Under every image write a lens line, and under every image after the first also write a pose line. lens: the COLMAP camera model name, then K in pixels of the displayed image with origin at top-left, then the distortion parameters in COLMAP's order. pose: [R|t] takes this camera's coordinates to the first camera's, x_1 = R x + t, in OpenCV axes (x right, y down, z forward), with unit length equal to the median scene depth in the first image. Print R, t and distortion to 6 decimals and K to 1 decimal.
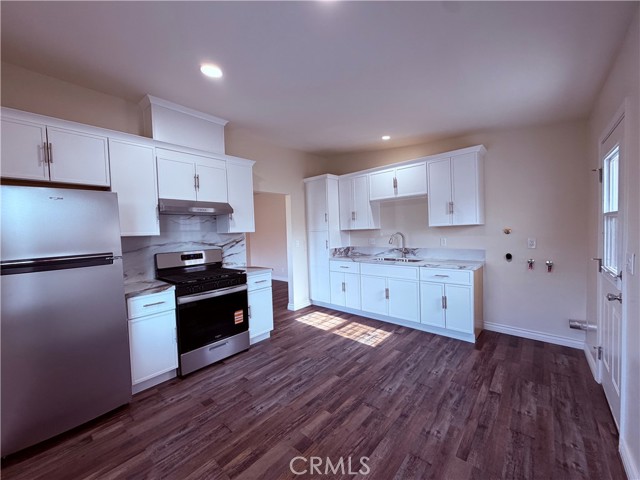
lens RADIAL K [[254.2, 0, 318.6], [0, 254.2, 239.0], [0, 0, 1]] dist [-0.000515, 0.000117]
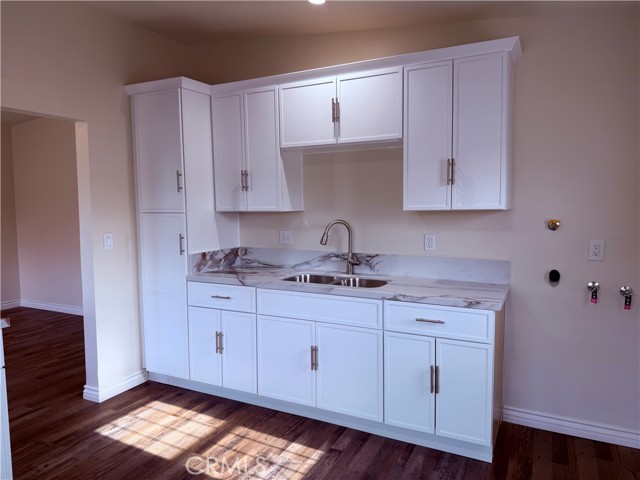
lens RADIAL K [[449.8, 0, 317.8], [0, 449.8, 235.9], [0, 0, 1]] dist [0.098436, -0.122890]
pose [[0.967104, 0.007597, 0.254269, 0.083635], [-0.016660, 0.999300, 0.033507, -0.031876], [-0.253837, -0.036641, 0.966553, 0.275353]]
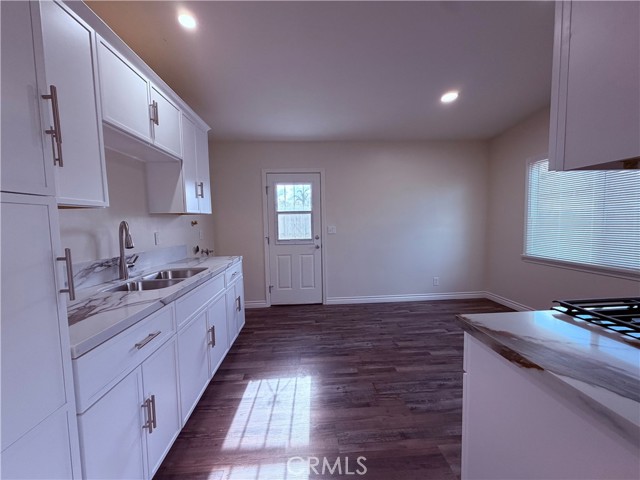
lens RADIAL K [[254.2, 0, 318.6], [0, 254.2, 239.0], [0, 0, 1]] dist [-0.000515, 0.000117]
pose [[-0.703769, -0.001773, 0.710426, -0.294219], [0.068535, 0.995163, 0.070376, -0.005914], [-0.707115, 0.098218, -0.700244, 1.399877]]
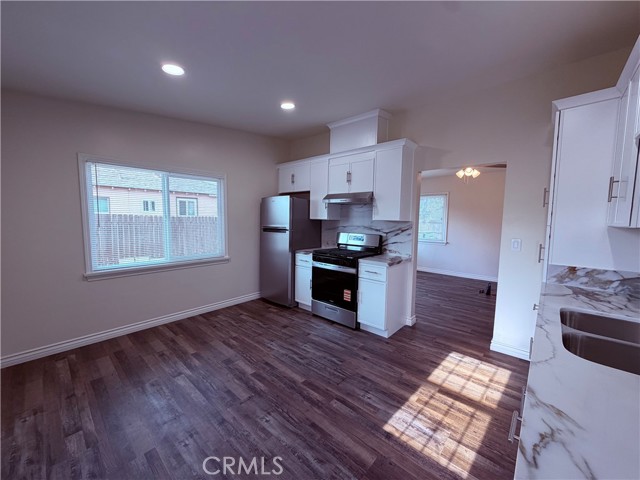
lens RADIAL K [[254.2, 0, 318.6], [0, 254.2, 239.0], [0, 0, 1]] dist [-0.000515, 0.000117]
pose [[-0.014548, 0.114385, -0.993330, 0.722990], [-0.046505, 0.992283, 0.114945, -0.058863], [0.998812, 0.047867, -0.009117, 0.813339]]
